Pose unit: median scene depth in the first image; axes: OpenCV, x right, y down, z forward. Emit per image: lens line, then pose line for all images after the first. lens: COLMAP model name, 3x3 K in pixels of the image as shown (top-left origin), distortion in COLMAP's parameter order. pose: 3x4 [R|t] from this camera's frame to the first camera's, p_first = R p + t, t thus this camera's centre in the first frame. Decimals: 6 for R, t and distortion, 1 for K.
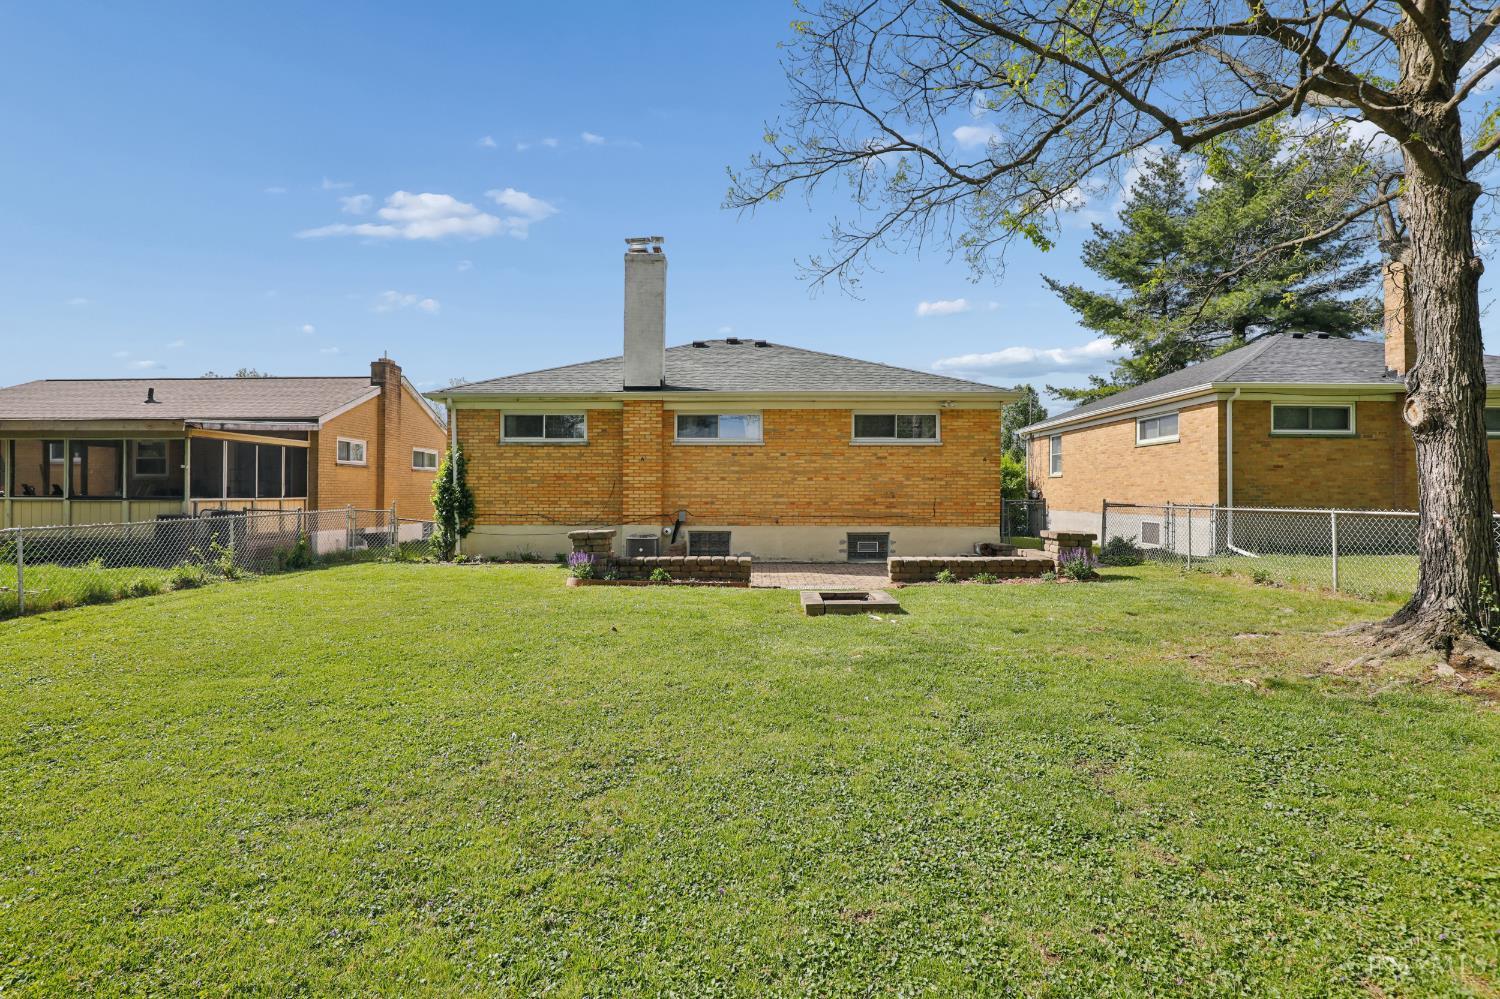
lens RADIAL K [[690.3, 0, 734.9], [0, 690.3, 503.0], [0, 0, 1]] dist [-0.034358, 0.003933]
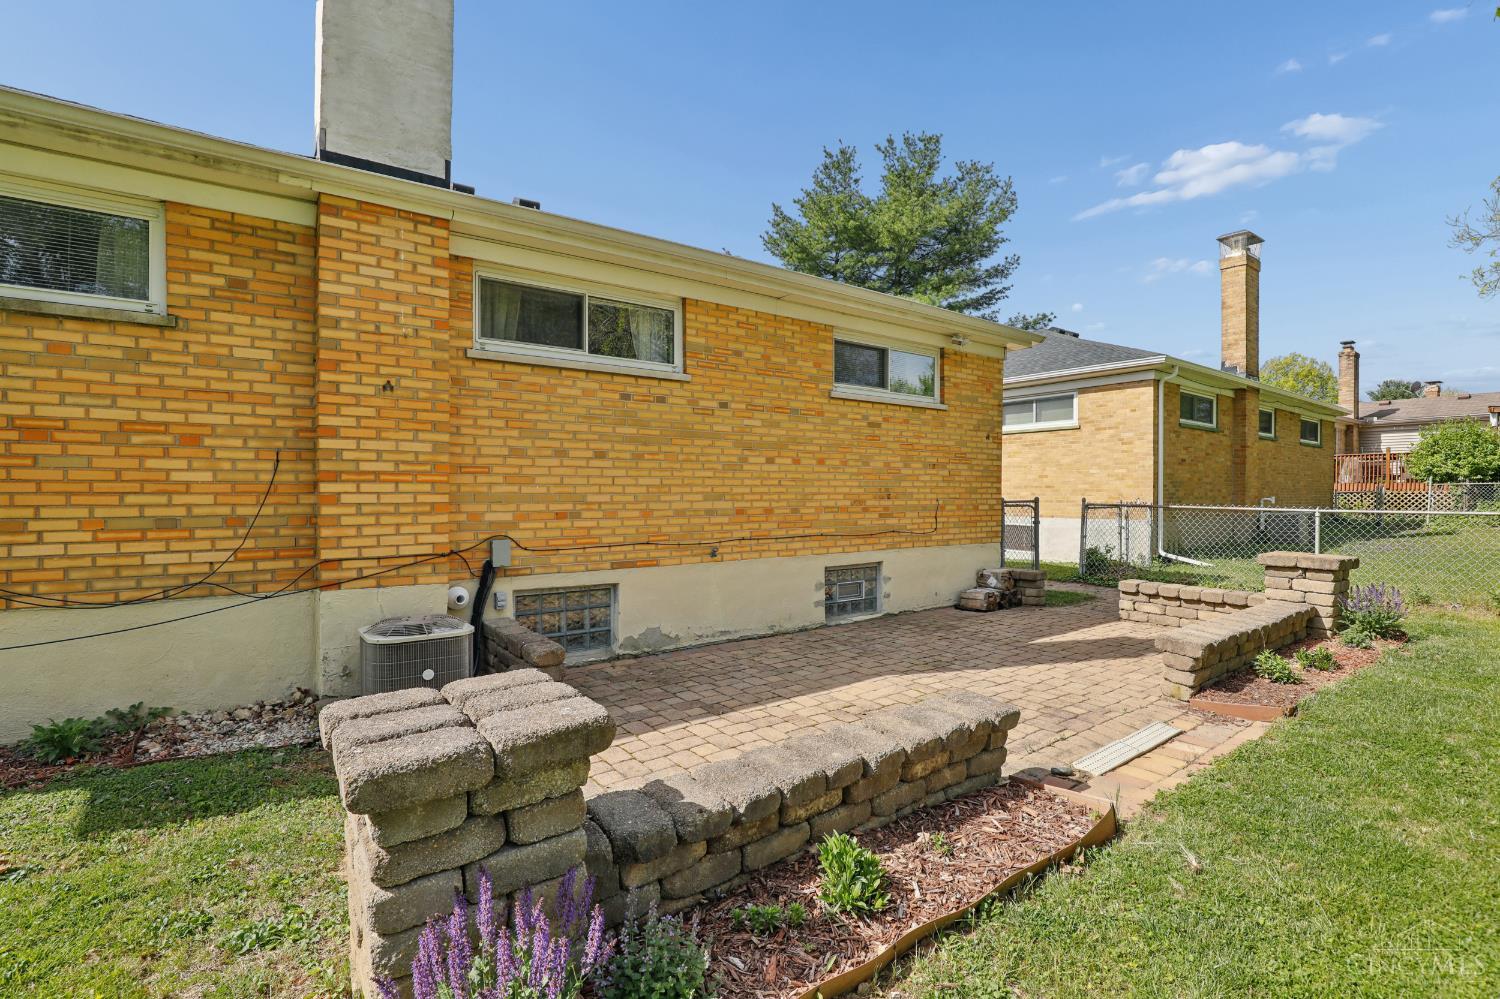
lens RADIAL K [[690.3, 0, 749.3], [0, 690.3, 503.7], [0, 0, 1]] dist [-0.034358, 0.003933]
pose [[0.792456, -0.011725, 0.609816, -0.194308], [0.007489, 0.999927, 0.009494, -0.009551], [-0.609883, -0.002956, 0.792486, 0.628952]]
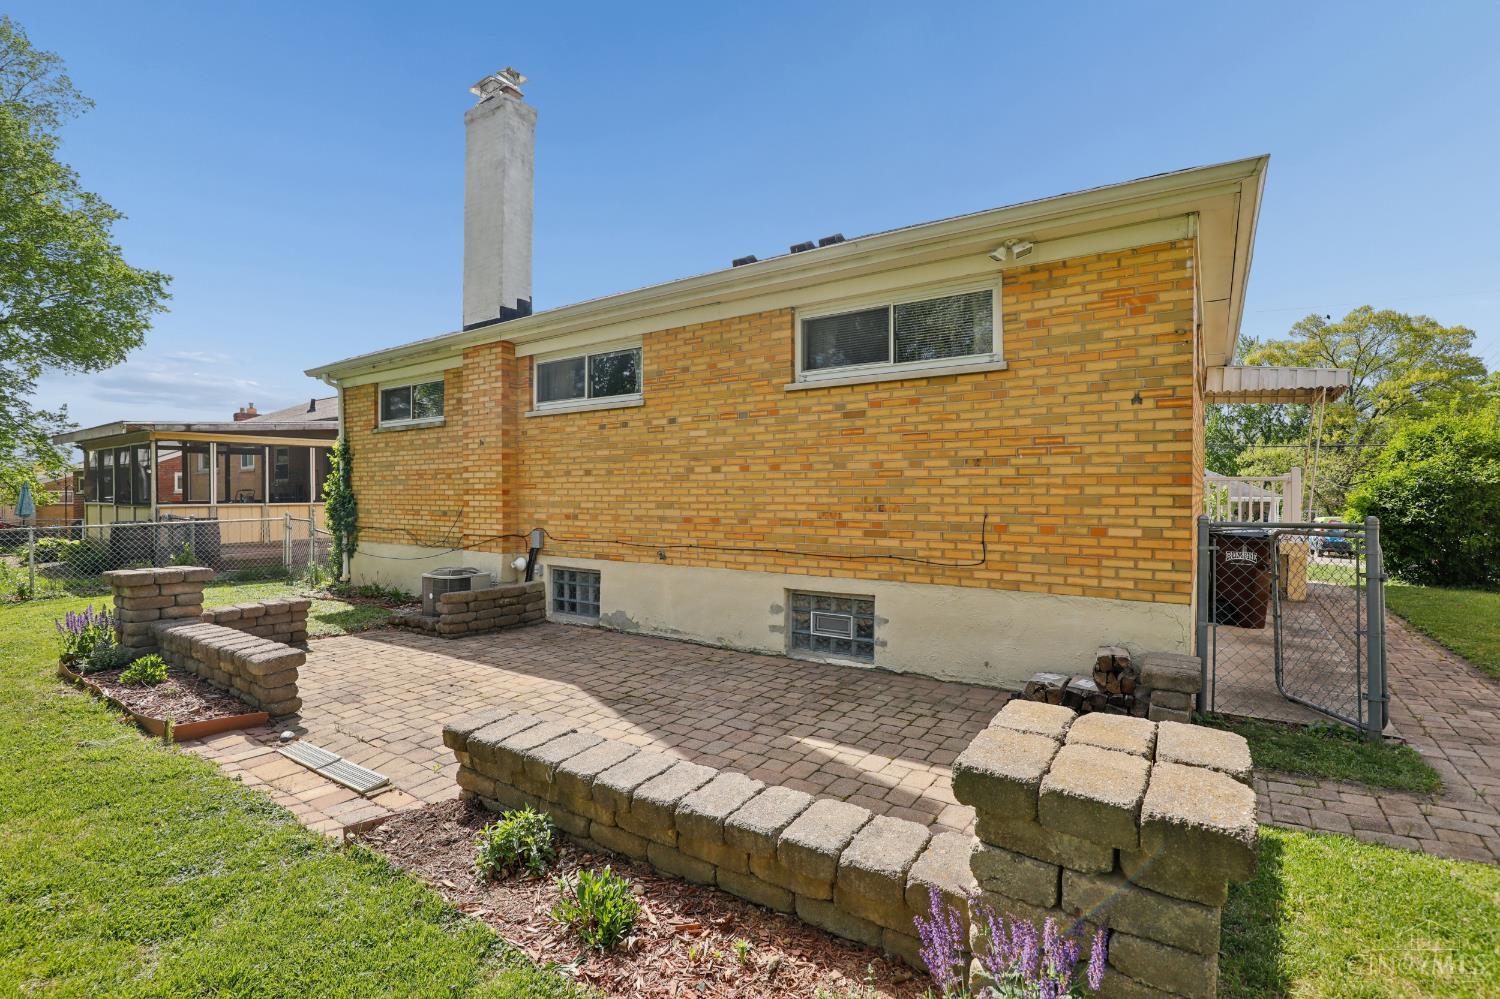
lens RADIAL K [[690.3, 0, 748.8], [0, 690.3, 508.4], [0, 0, 1]] dist [-0.034358, 0.003933]
pose [[0.837010, 0.008978, -0.547114, 0.384916], [-0.009084, 0.999956, 0.002513, -0.009521], [0.547112, 0.002866, 0.837054, 0.617473]]
